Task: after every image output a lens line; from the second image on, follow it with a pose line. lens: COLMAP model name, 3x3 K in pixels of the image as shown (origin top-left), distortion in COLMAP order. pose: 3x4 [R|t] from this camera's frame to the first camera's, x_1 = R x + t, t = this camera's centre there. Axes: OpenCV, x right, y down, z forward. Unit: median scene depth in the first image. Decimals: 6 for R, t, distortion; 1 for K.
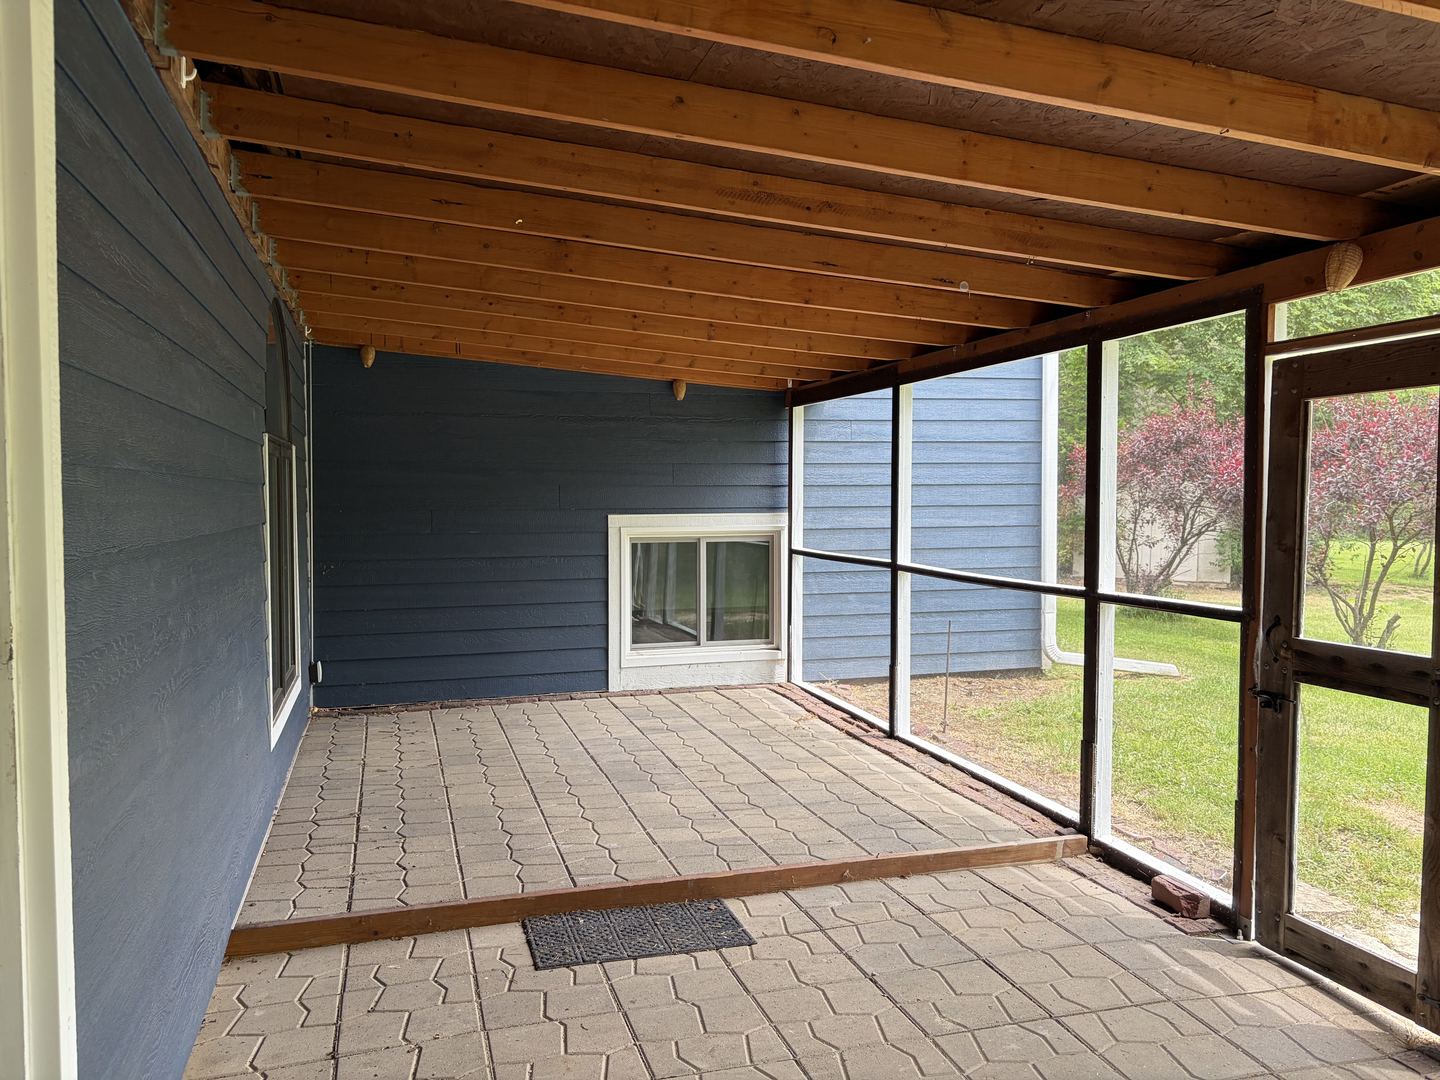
lens RADIAL K [[1082.0, 0, 716.7], [0, 1082.0, 538.6], [0, 0, 1]] dist [-0.014718, -0.008202]
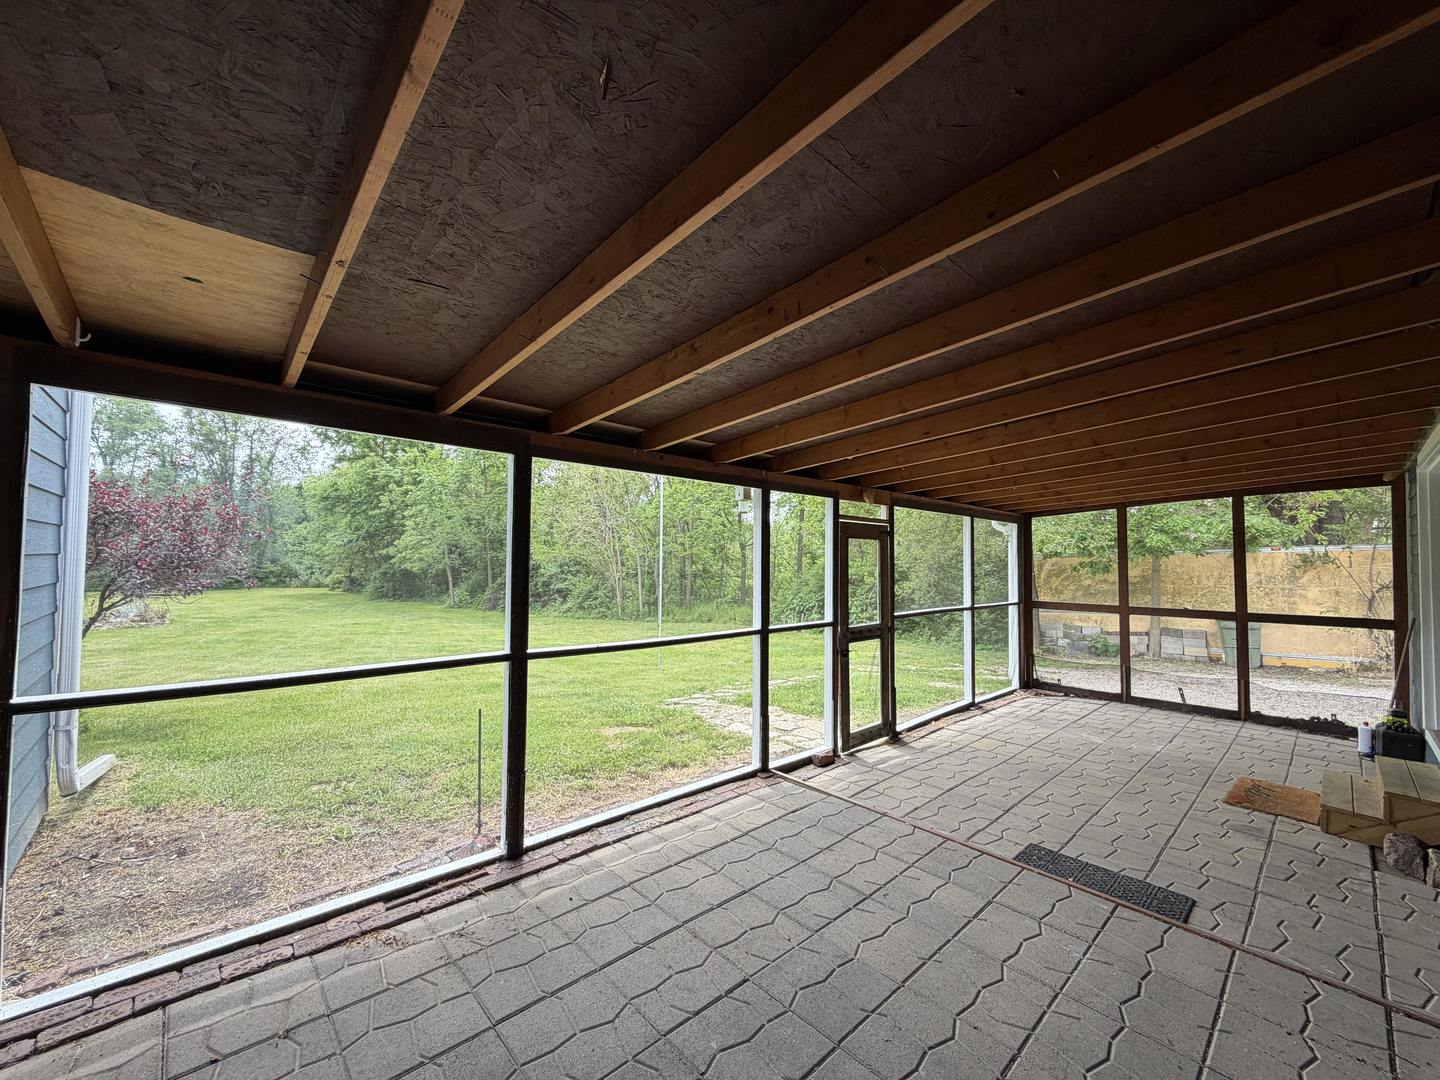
lens RADIAL K [[571.4, 0, 716.5], [0, 571.4, 540.0], [0, 0, 1]] dist [0.004141, 0.000248]
pose [[-0.432934, 0.025660, 0.901060, -0.540014], [0.026683, 0.999522, -0.015643, -0.098593], [-0.901030, 0.017270, -0.433412, 1.707710]]
